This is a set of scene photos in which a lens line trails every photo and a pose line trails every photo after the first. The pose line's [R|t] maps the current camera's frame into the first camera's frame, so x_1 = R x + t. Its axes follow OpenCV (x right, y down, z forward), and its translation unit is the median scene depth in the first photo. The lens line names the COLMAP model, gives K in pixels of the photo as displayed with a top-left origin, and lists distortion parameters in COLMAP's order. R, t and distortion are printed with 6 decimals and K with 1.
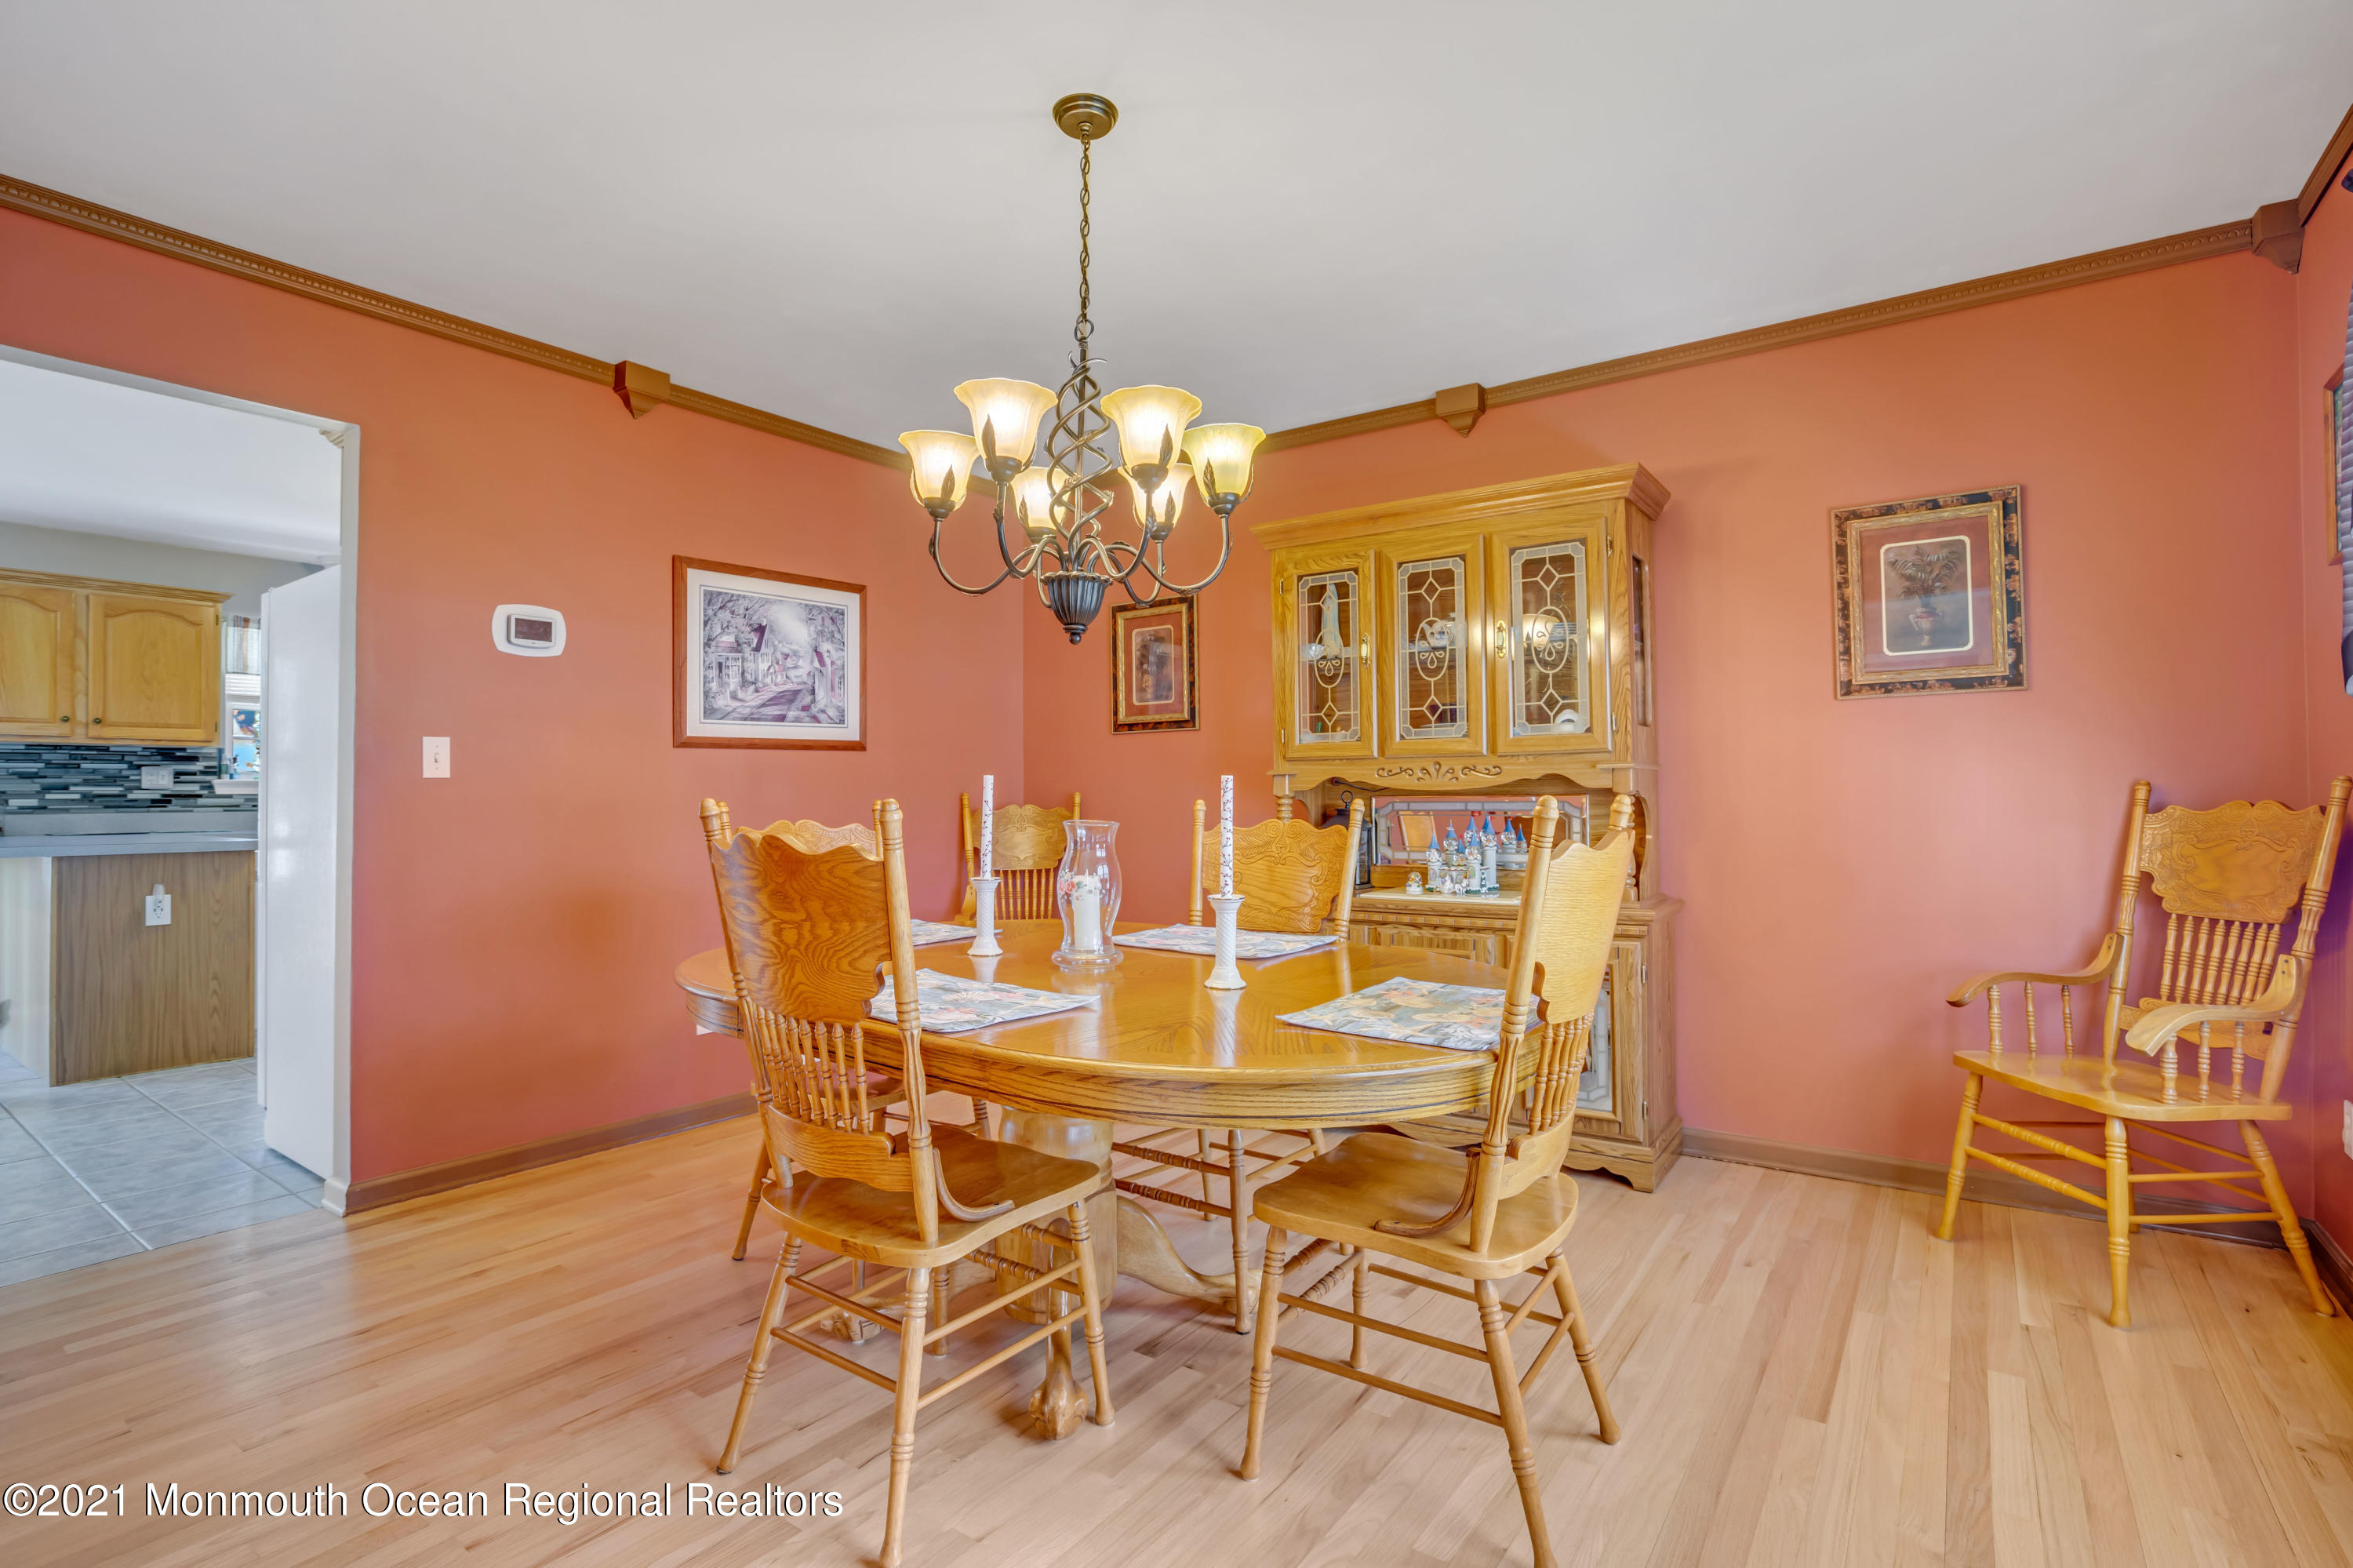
lens RADIAL K [[1073.4, 0, 1183.0], [0, 1073.4, 789.0], [0, 0, 1]] dist [-0.059527, 0.021736]
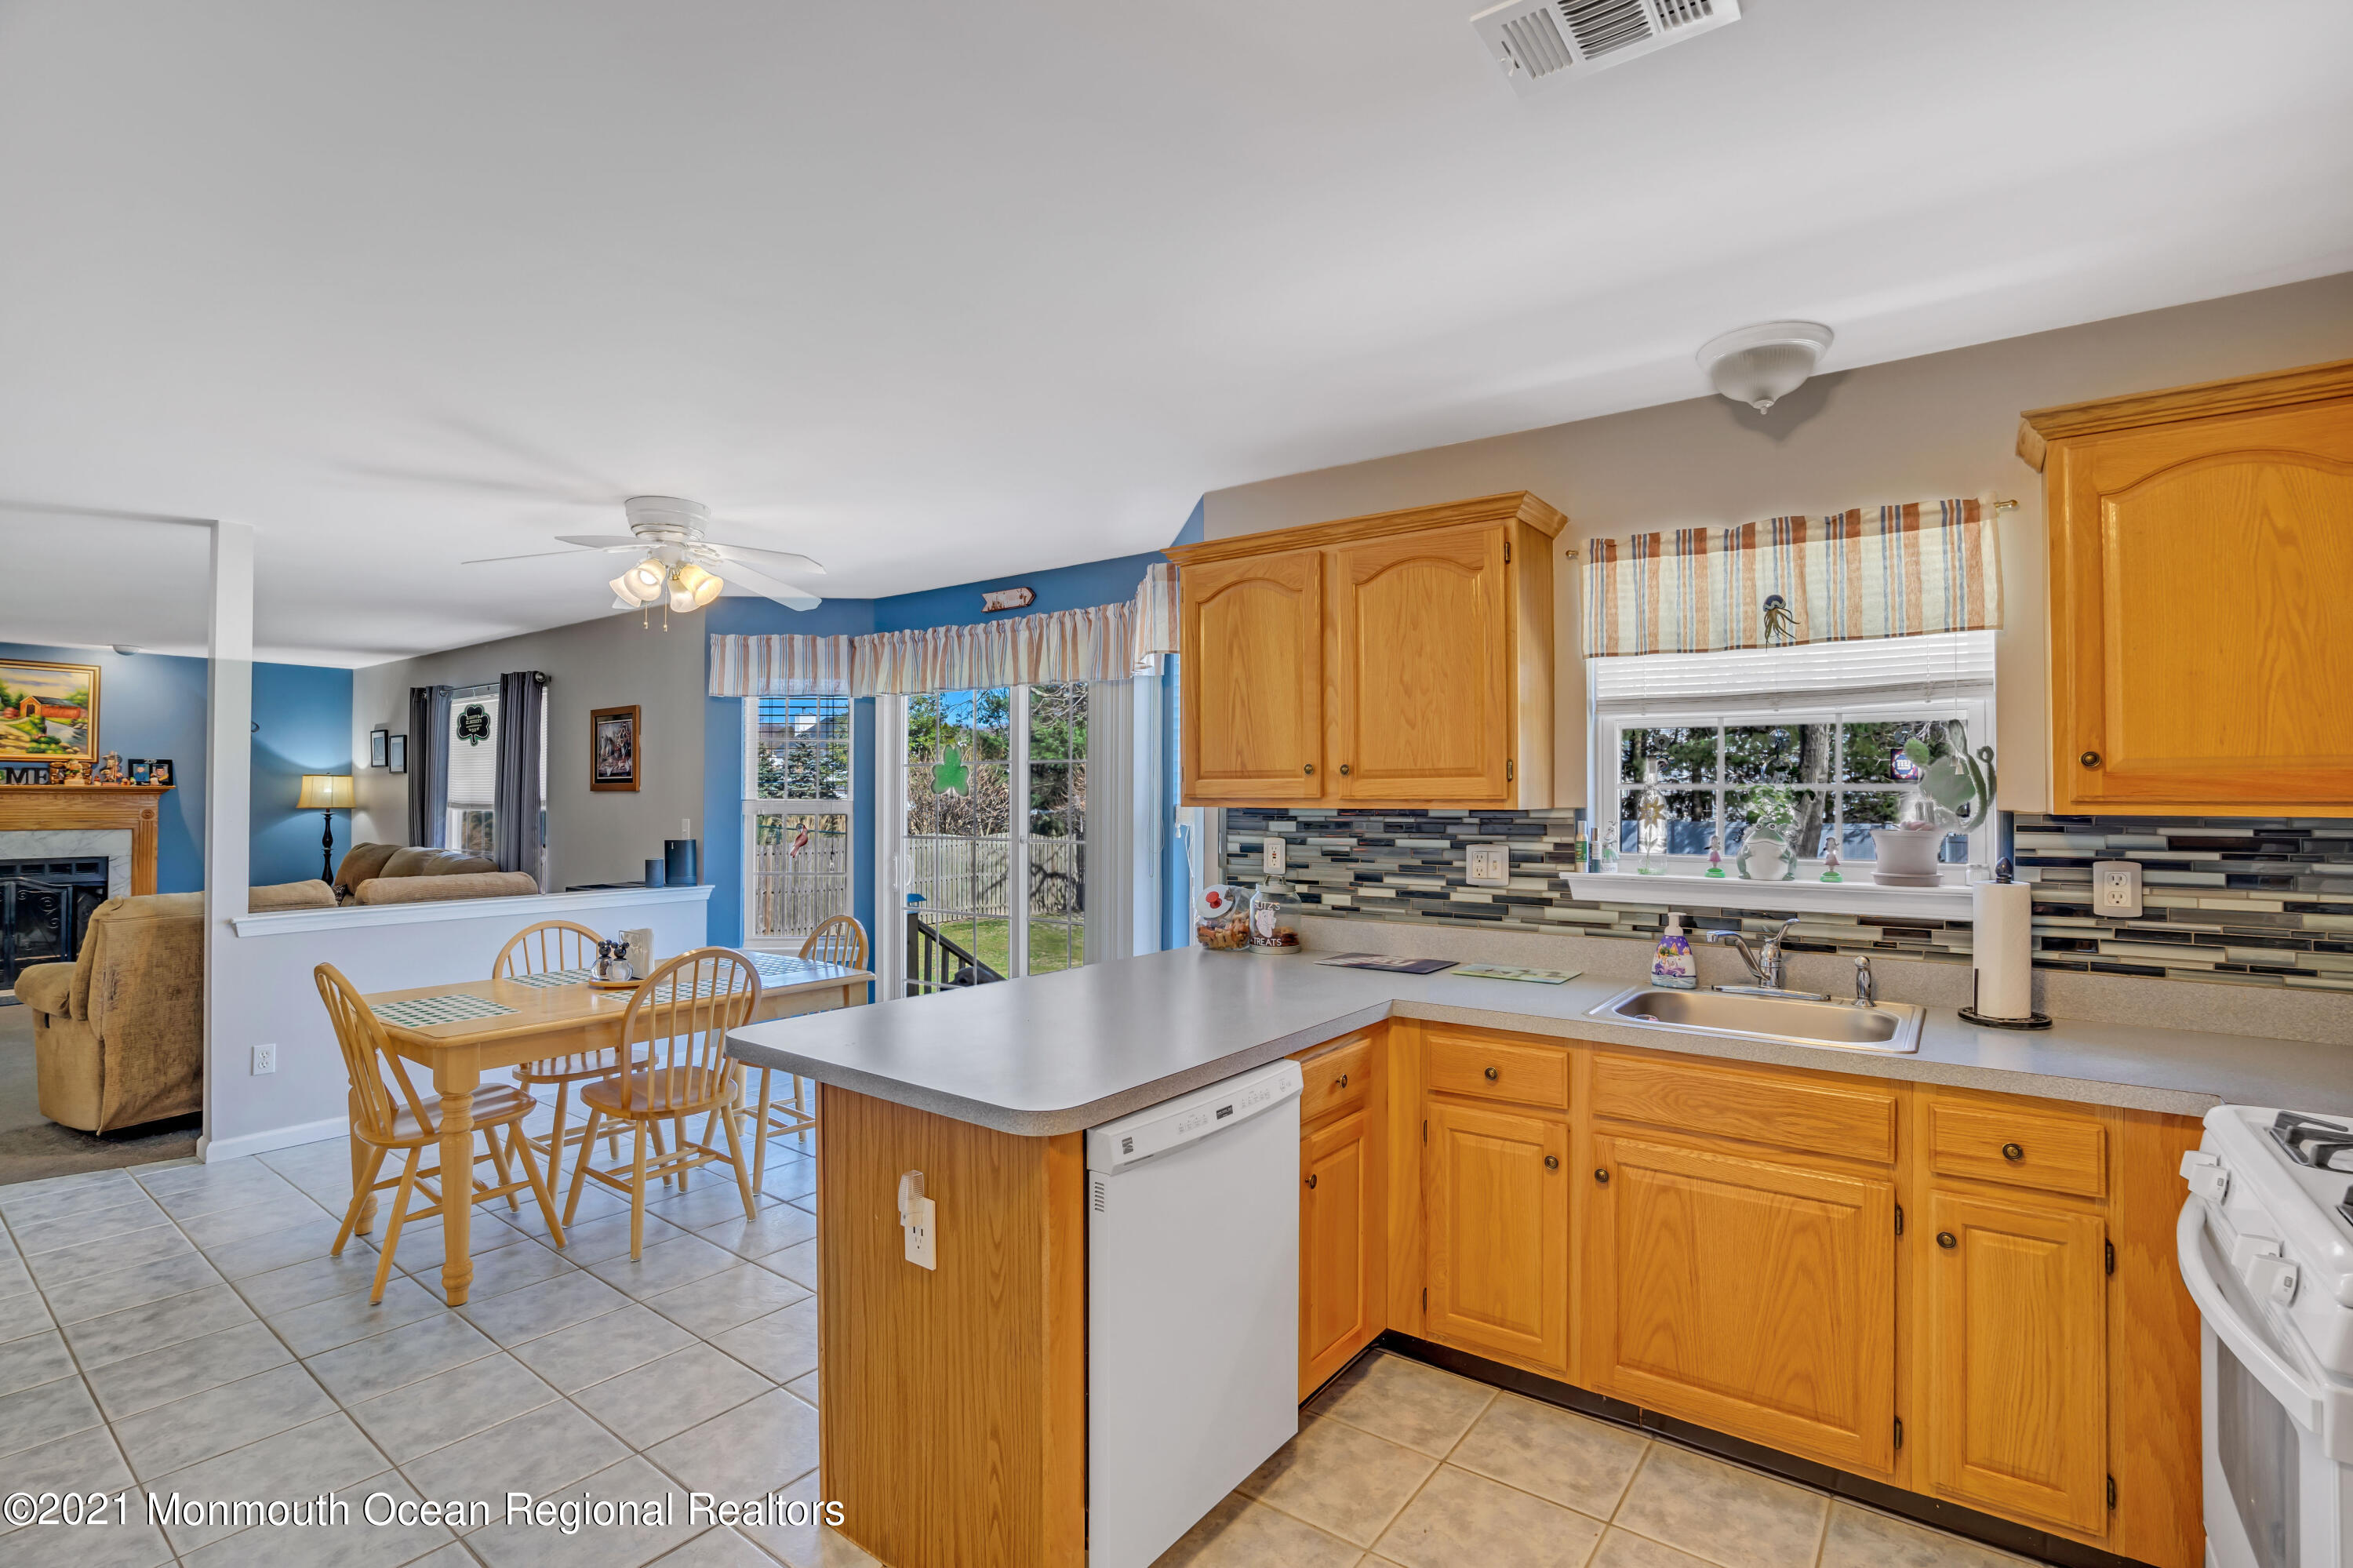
lens RADIAL K [[1100.2, 0, 1176.5], [0, 1100.2, 784.0], [0, 0, 1]] dist [-0.046365, 0.016067]
pose [[-0.018168, -0.007636, -0.999806, -0.425512], [0.000510, 0.999971, -0.007647, -0.051450], [0.999835, -0.000649, -0.018164, 0.879159]]
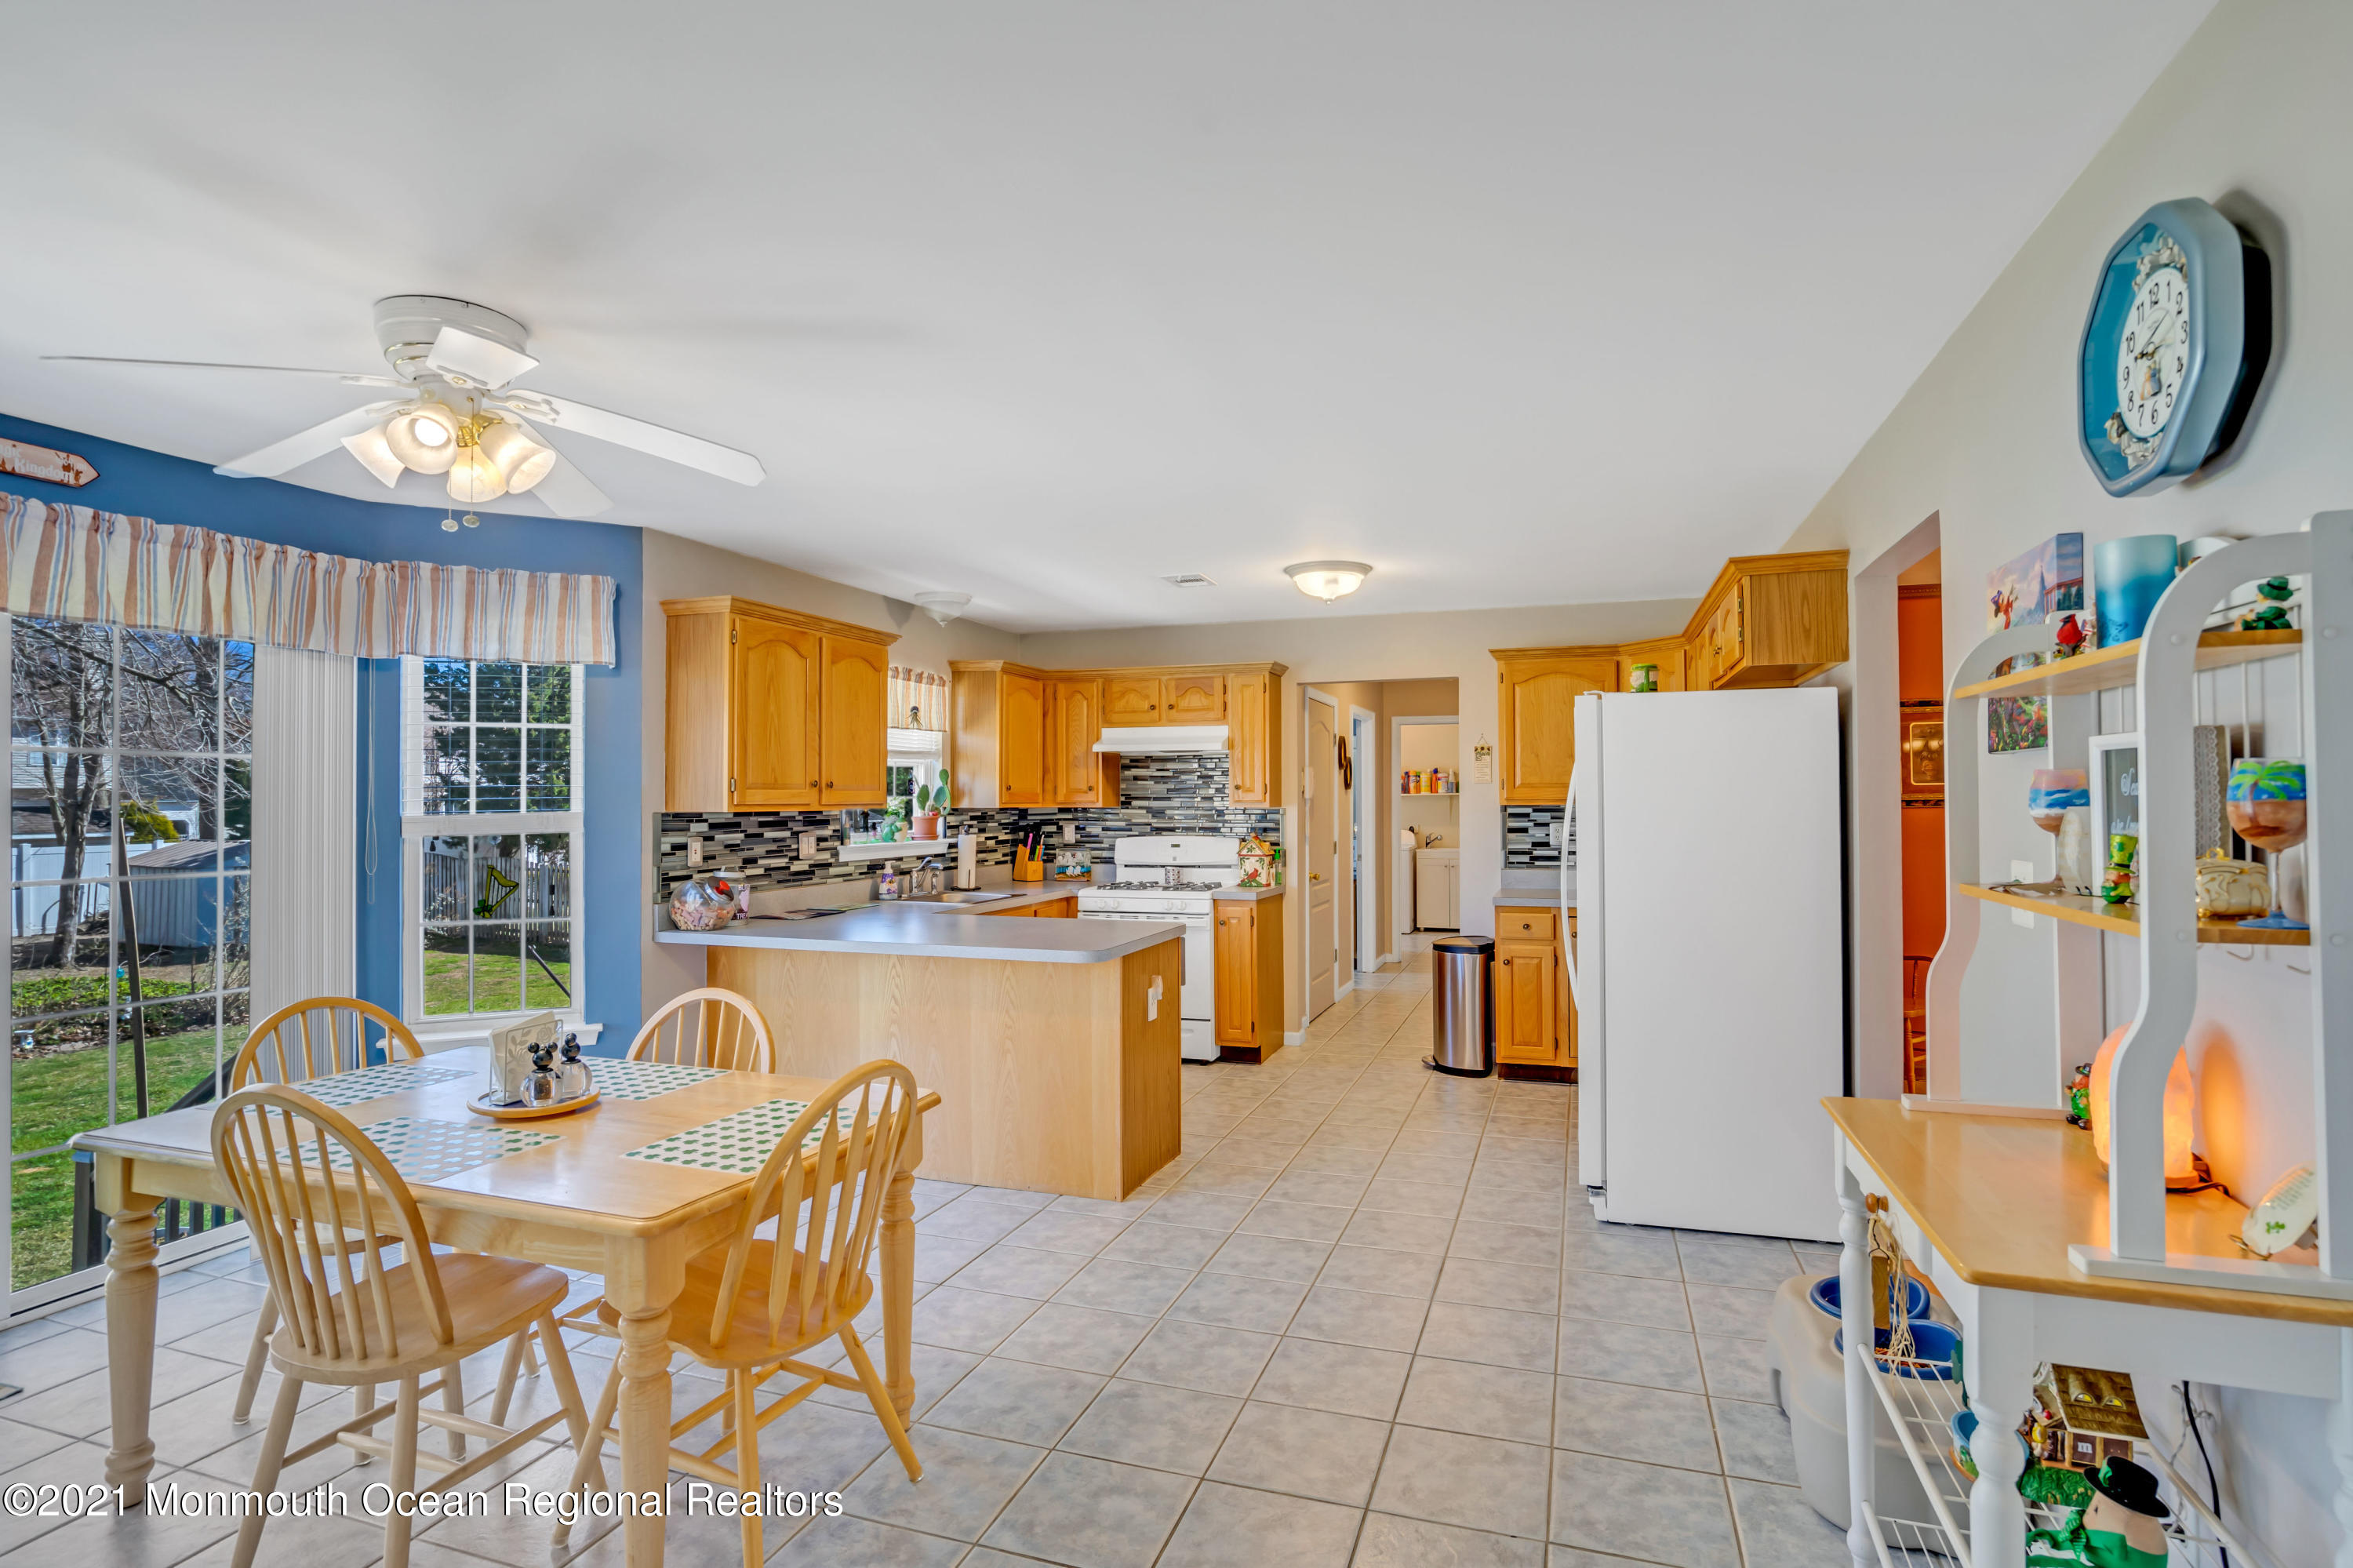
lens RADIAL K [[1073.4, 0, 1183.0], [0, 1073.4, 789.0], [0, 0, 1]] dist [-0.059527, 0.021736]
pose [[0.963919, 0.007223, 0.266096, -0.963340], [-0.005474, 0.999958, -0.007316, -0.055647], [-0.266138, 0.005596, 0.963919, 0.057468]]
